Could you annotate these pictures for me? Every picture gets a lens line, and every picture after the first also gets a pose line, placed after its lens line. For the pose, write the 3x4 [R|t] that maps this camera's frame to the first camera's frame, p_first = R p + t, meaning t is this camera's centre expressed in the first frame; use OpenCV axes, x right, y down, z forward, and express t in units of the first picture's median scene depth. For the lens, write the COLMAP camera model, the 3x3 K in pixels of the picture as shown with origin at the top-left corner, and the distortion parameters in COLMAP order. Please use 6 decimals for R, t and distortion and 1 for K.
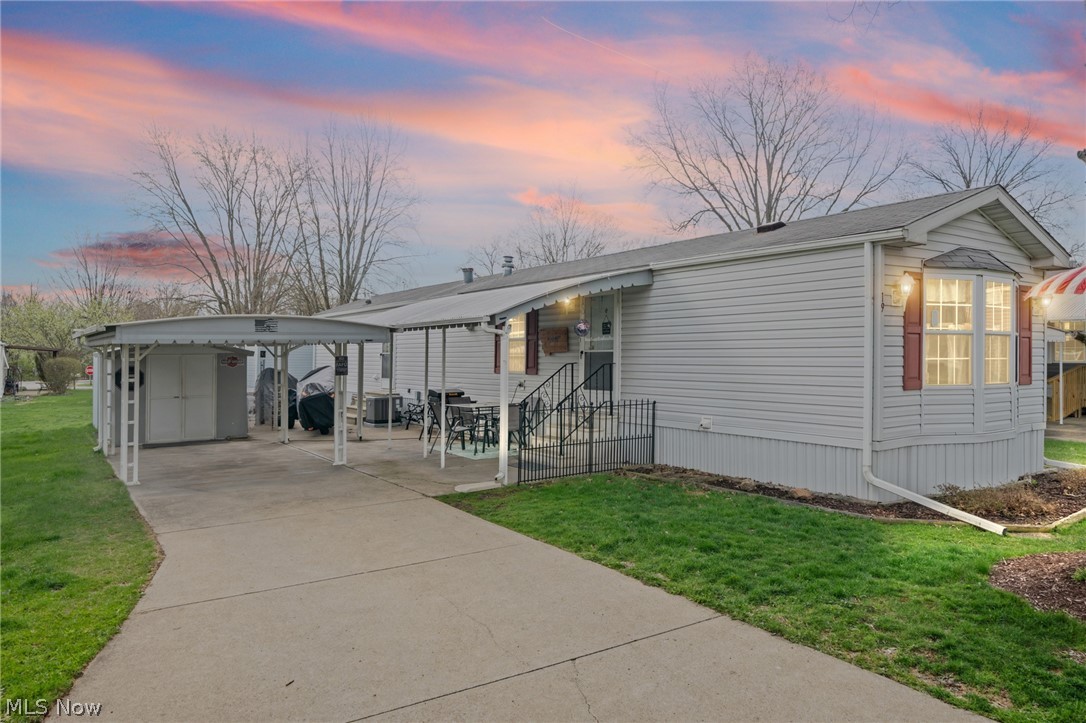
lens RADIAL K [[757.4, 0, 543.0], [0, 757.4, 361.5], [0, 0, 1]] dist [0.002900, 0.002570]
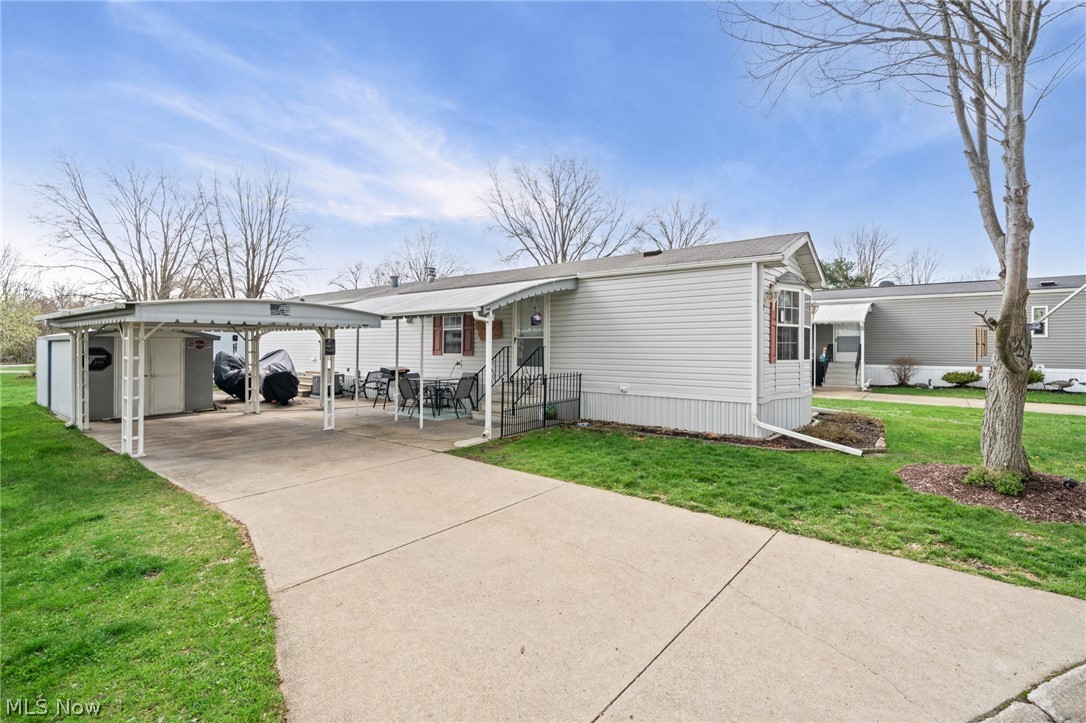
lens RADIAL K [[504.4, 0, 543.0], [0, 504.4, 361.5], [0, 0, 1]] dist [0.001064, 0.000698]
pose [[0.952595, -0.002366, 0.304233, -0.198297], [-0.003270, 0.999832, 0.018014, 0.013686], [-0.304225, -0.018155, 0.952427, 0.144281]]
